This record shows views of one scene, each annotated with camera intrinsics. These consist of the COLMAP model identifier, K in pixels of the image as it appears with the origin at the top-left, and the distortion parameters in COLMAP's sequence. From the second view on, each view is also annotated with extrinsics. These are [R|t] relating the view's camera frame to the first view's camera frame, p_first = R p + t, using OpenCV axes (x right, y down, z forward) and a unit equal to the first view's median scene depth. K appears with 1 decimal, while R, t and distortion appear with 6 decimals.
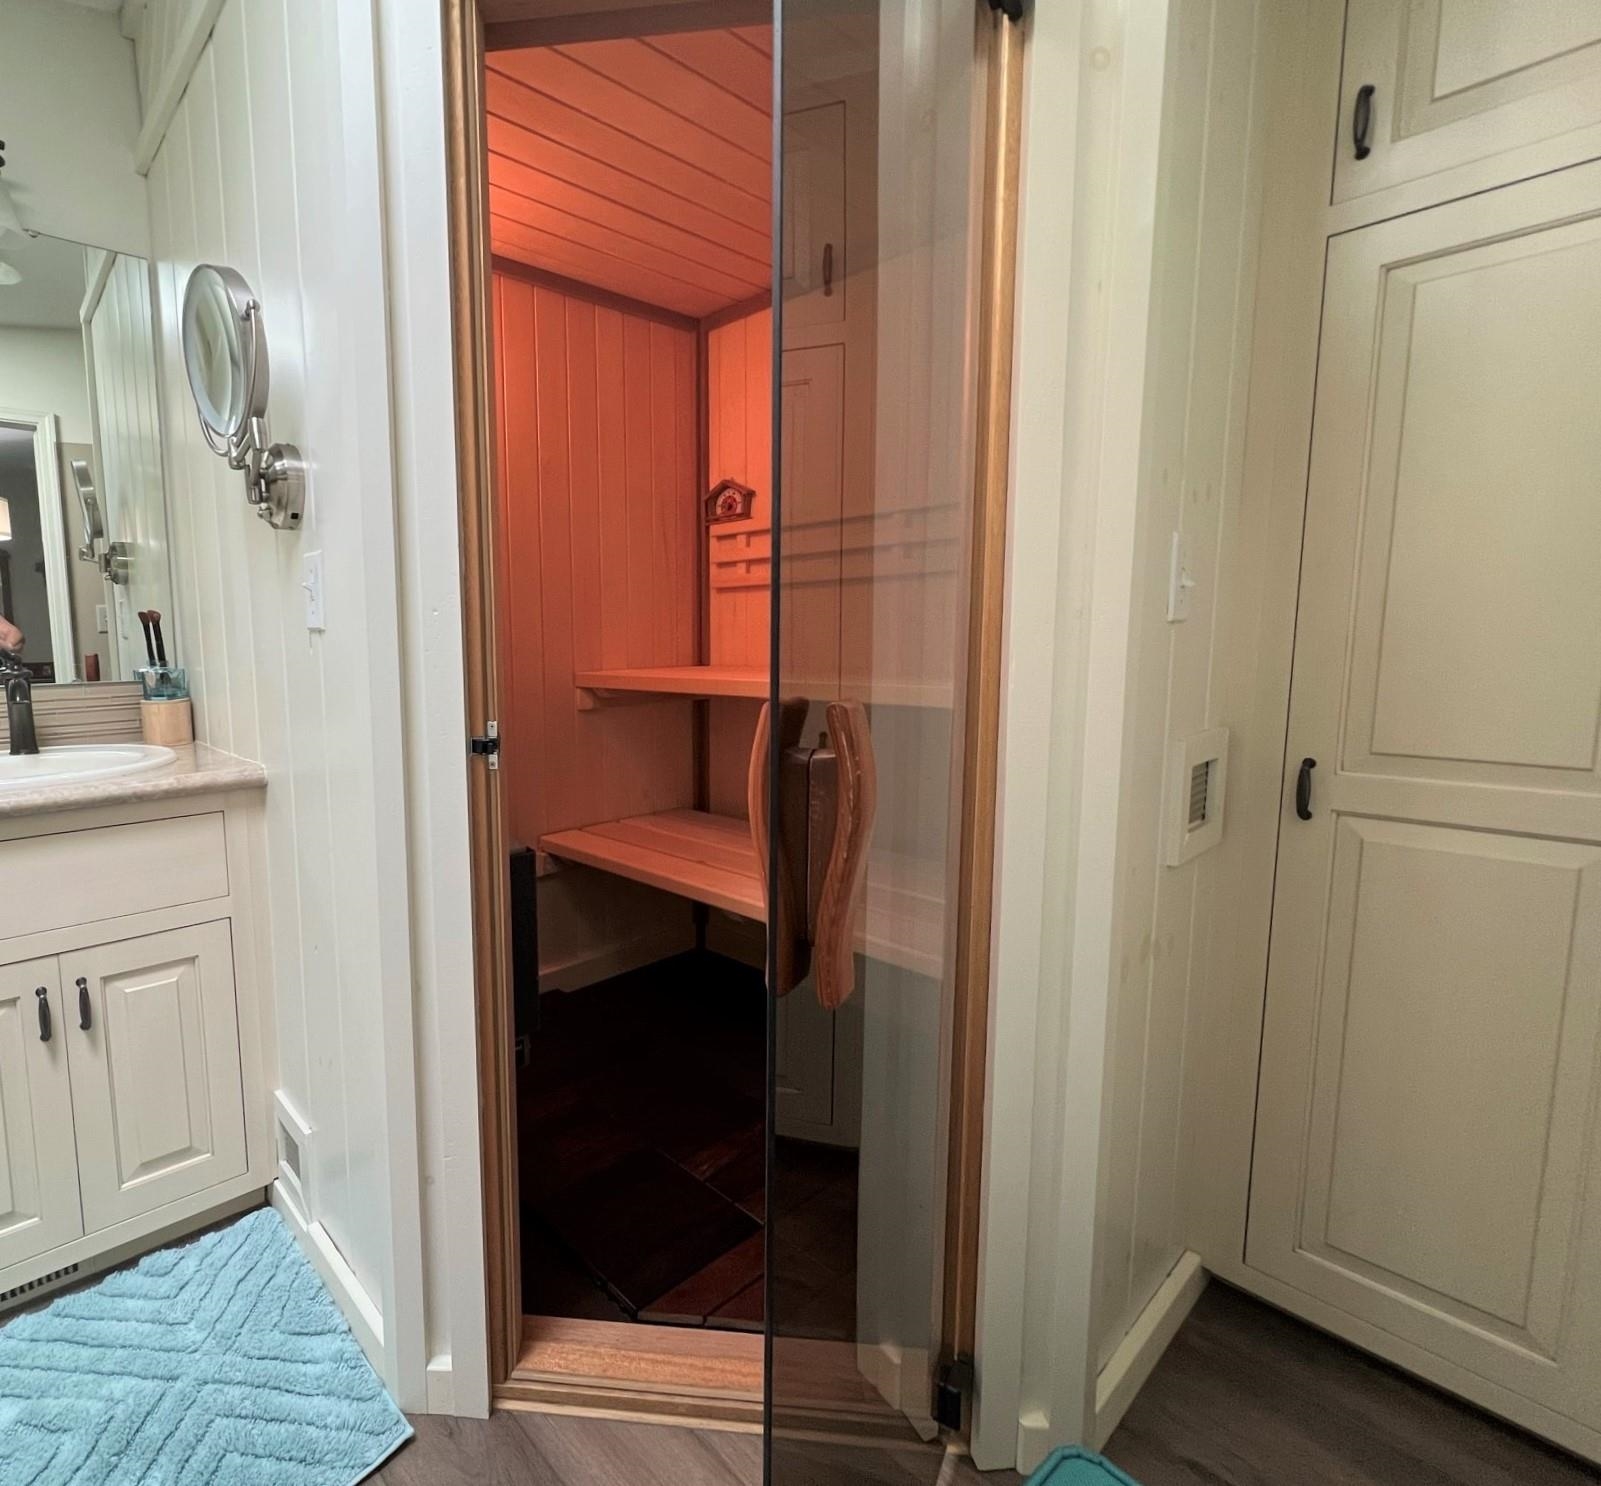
lens RADIAL K [[1044.7, 0, 800.5], [0, 1044.7, 743.0], [0, 0, 1]] dist [-0.003437, -0.000144]
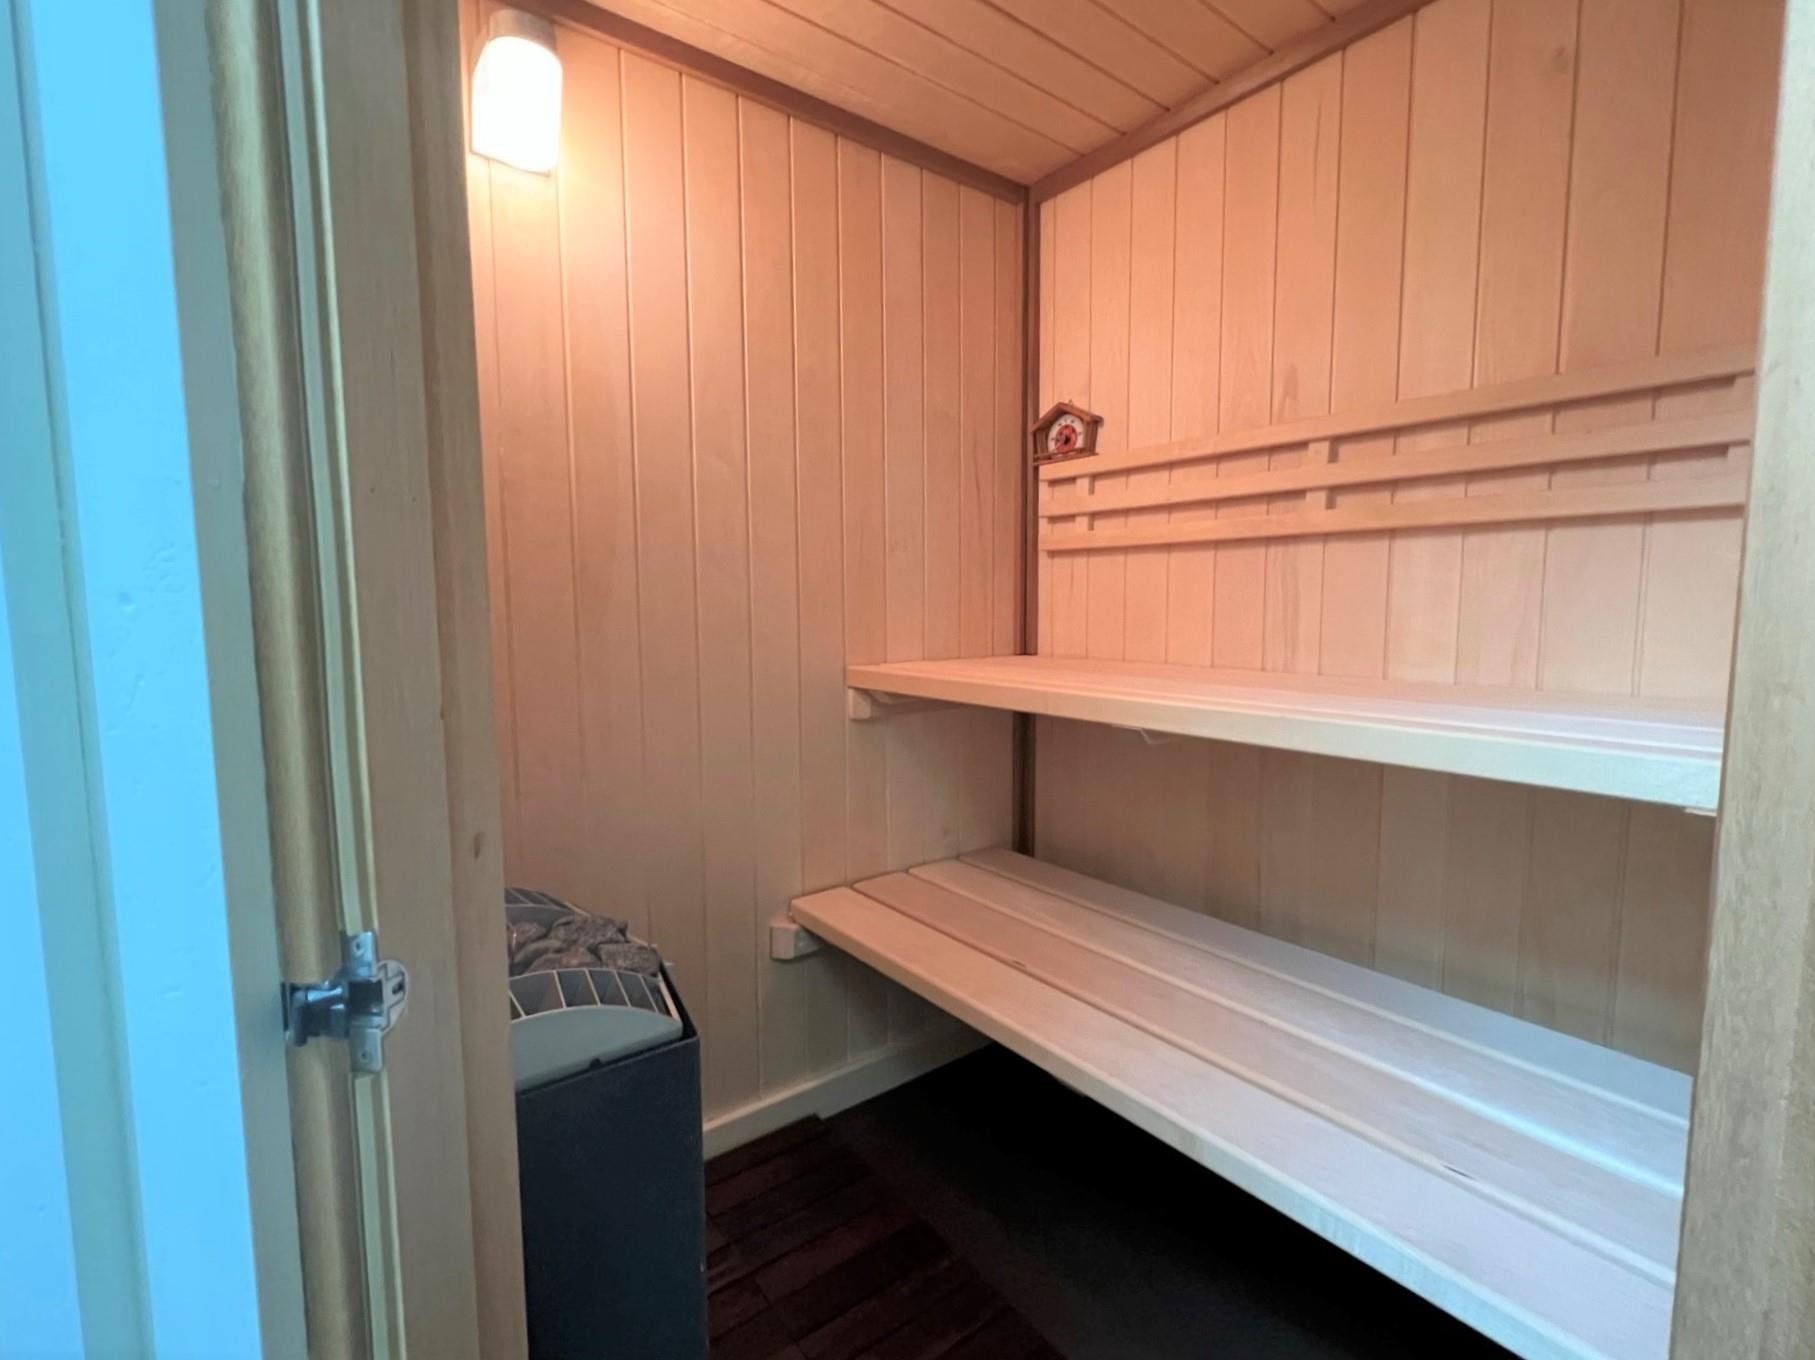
lens RADIAL K [[835.9, 0, 907.5], [0, 835.9, 680.0], [0, 0, 1]] dist [-0.001240, -0.000076]
pose [[0.970611, 0.009355, -0.240473, -0.034084], [-0.016509, 0.999478, -0.027752, -0.039603], [0.240088, 0.030907, 0.970259, 0.412598]]
